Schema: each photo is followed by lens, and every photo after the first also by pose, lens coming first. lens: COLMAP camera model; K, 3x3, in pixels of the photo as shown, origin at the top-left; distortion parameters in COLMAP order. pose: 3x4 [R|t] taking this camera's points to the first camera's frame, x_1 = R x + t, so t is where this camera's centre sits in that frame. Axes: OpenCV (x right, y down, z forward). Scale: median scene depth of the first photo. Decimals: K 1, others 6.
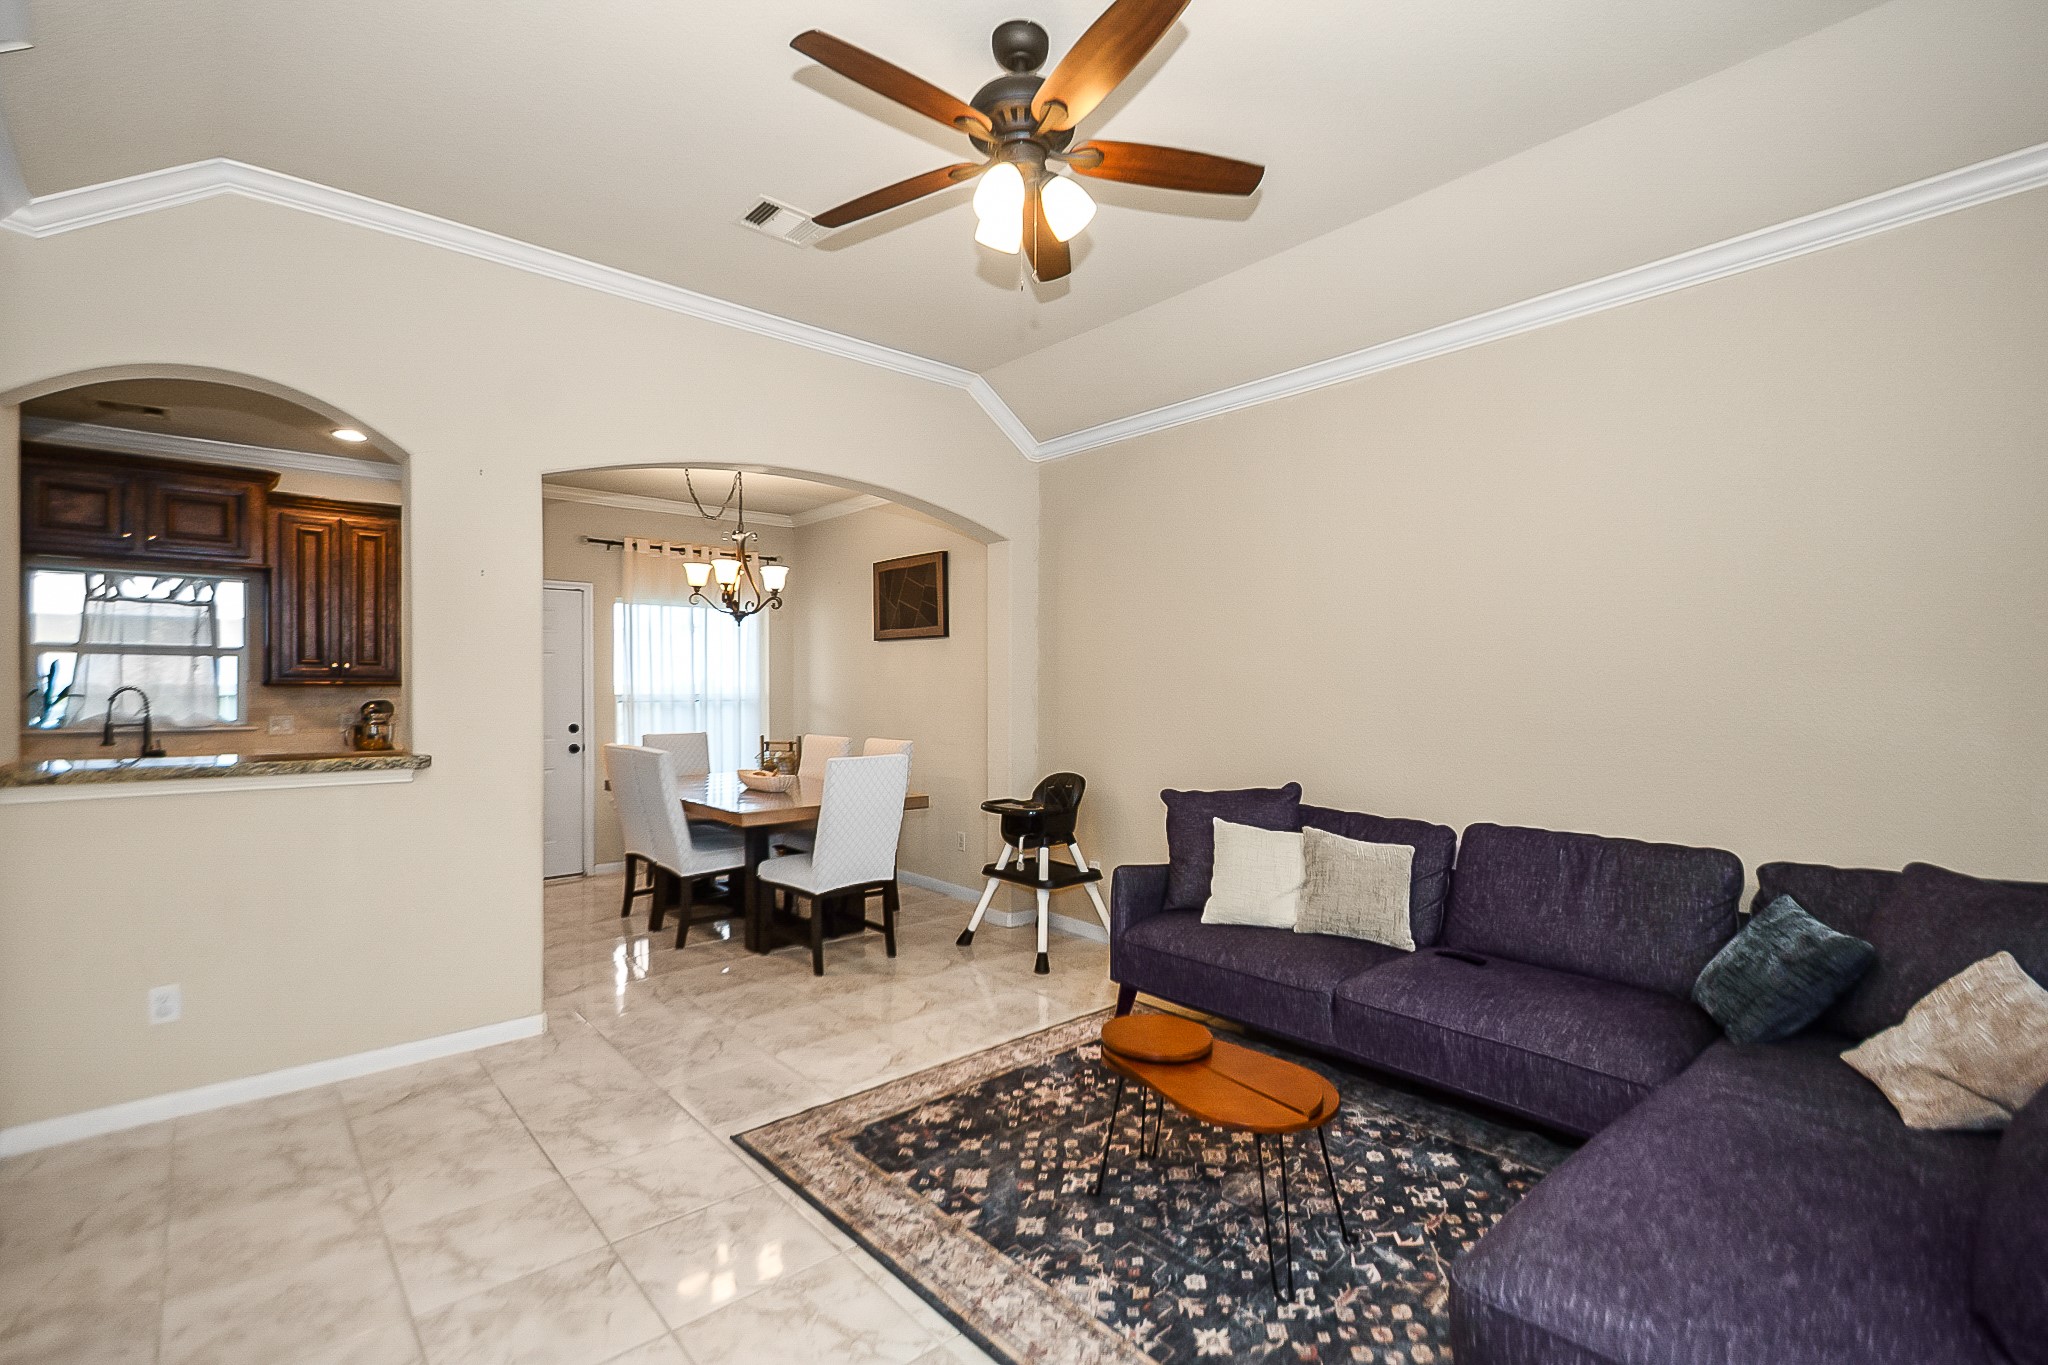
lens RADIAL K [[923.4, 0, 983.0], [0, 923.4, 686.2], [0, 0, 1]] dist [0.026958, -0.009366]
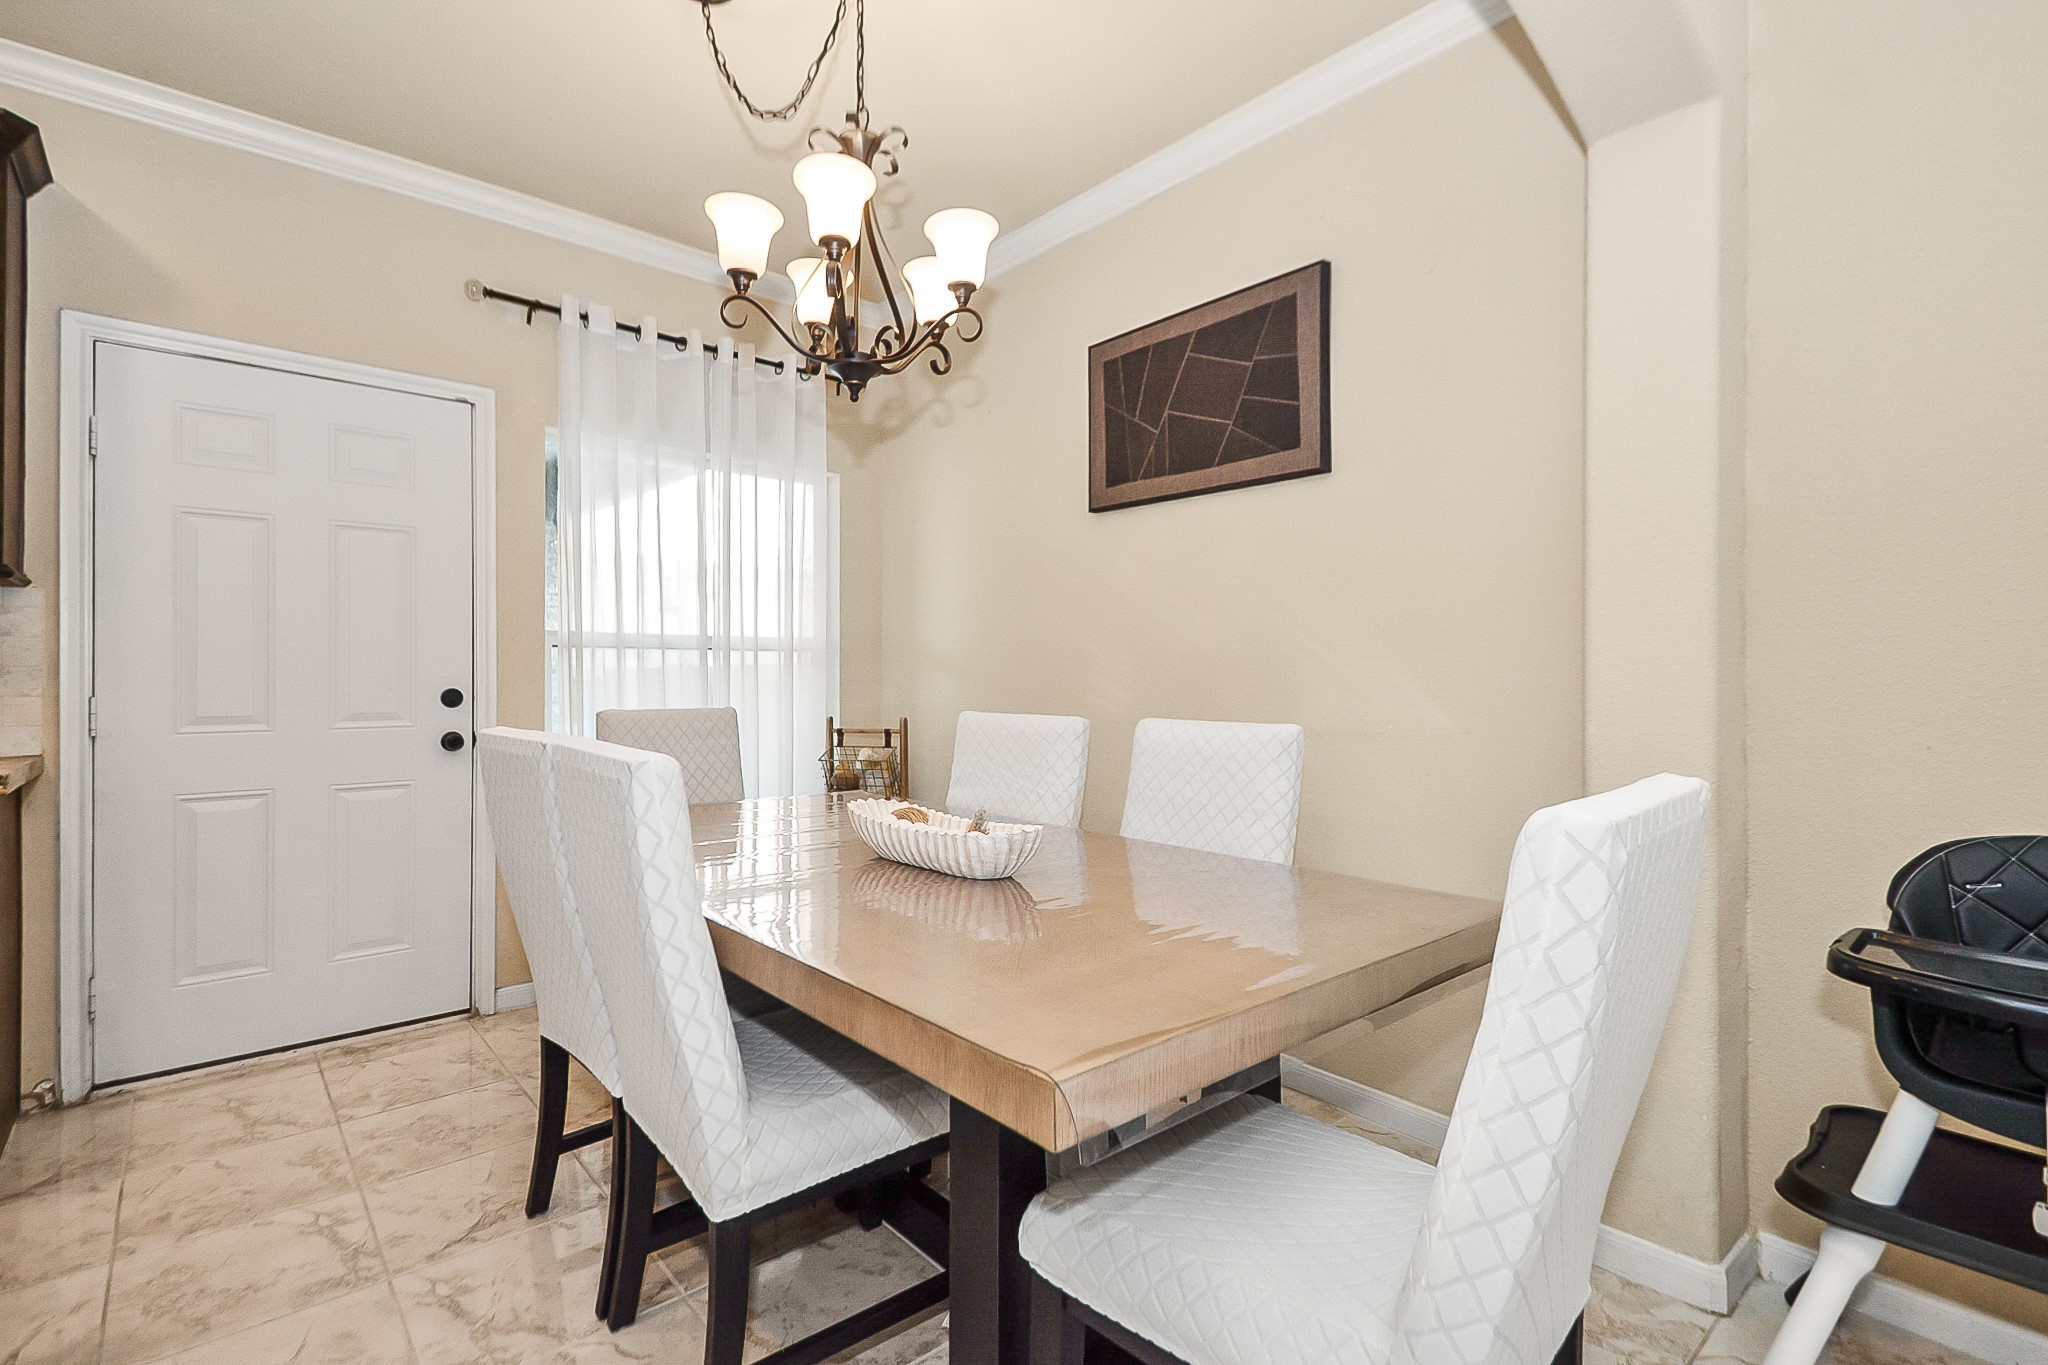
lens RADIAL K [[923.4, 0, 952.8], [0, 923.4, 678.1], [0, 0, 1]] dist [0.026958, -0.009366]
pose [[0.999968, 0.001282, -0.007899, -0.184994], [-0.001304, 0.999996, -0.002669, 0.036239], [0.007896, 0.002679, 0.999965, 0.533081]]
